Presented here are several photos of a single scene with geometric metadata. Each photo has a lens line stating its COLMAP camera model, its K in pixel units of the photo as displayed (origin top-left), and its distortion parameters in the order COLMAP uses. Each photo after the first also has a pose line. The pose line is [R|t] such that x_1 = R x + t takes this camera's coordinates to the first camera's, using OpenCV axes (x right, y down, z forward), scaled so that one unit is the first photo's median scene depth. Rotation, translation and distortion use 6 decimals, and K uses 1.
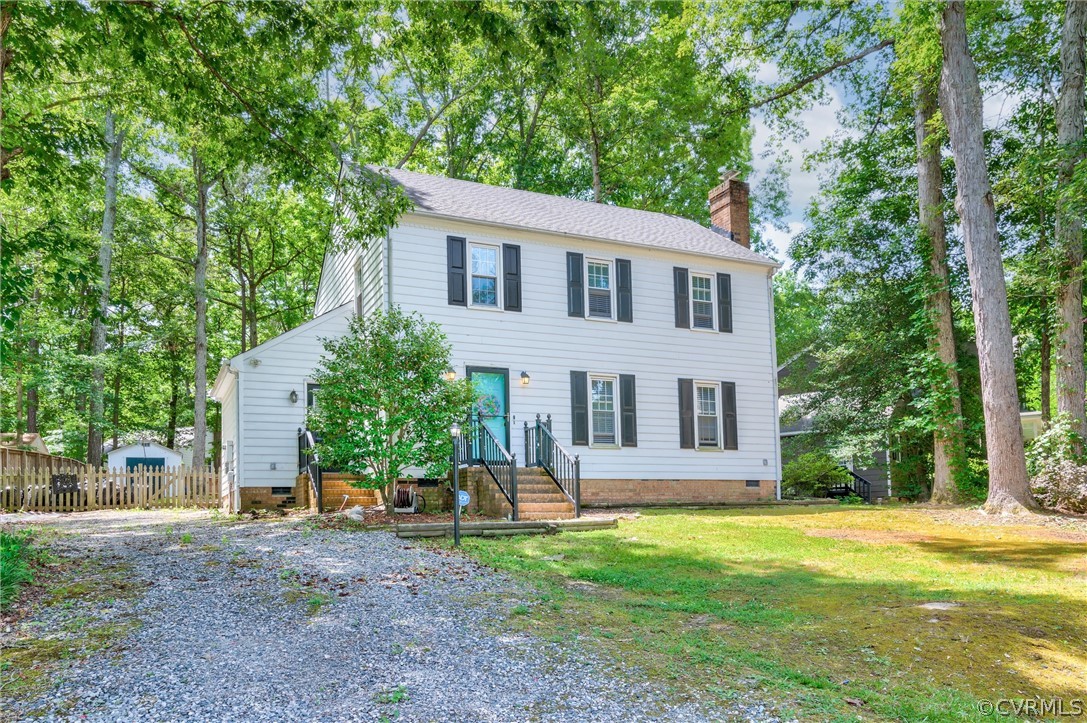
lens RADIAL K [[1336.9, 0, 543.8], [0, 1336.9, 358.5], [0, 0, 1]] dist [-0.020930, 0.000000]
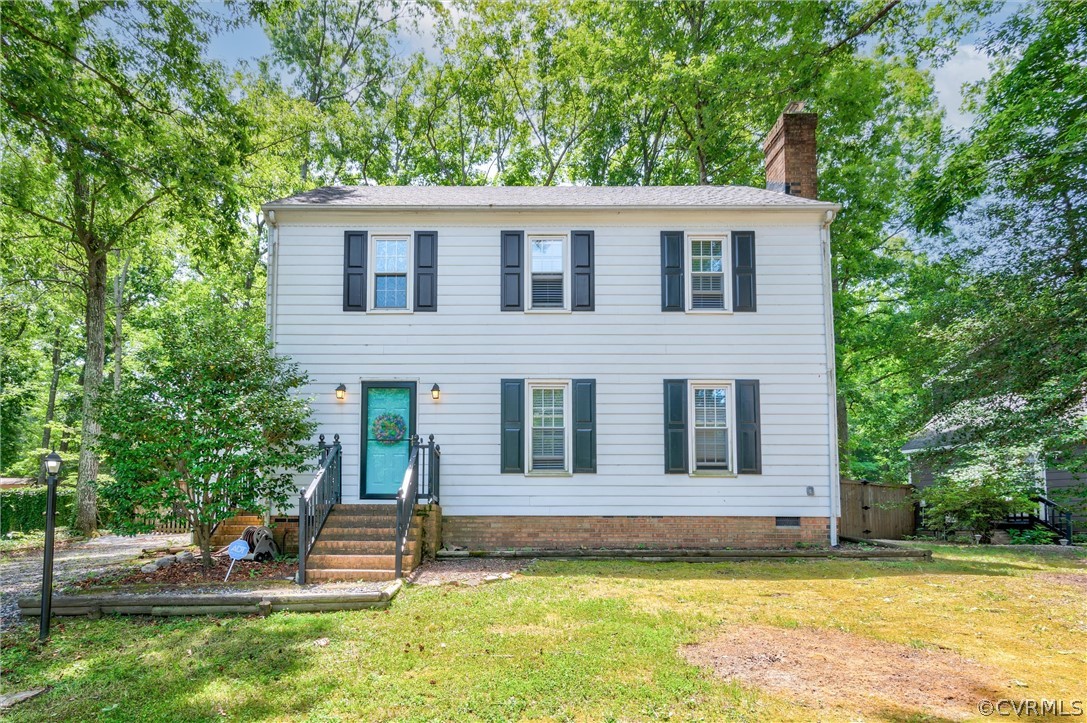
lens RADIAL K [[1336.9, 0, 543.5], [0, 1336.9, 366.2], [0, 0, 1]] dist [-0.020930, 0.000000]
pose [[0.792458, -0.072645, -0.605585, 0.498086], [0.056986, 0.997357, -0.045071, 0.036933], [0.607258, 0.001207, 0.794503, 0.367681]]
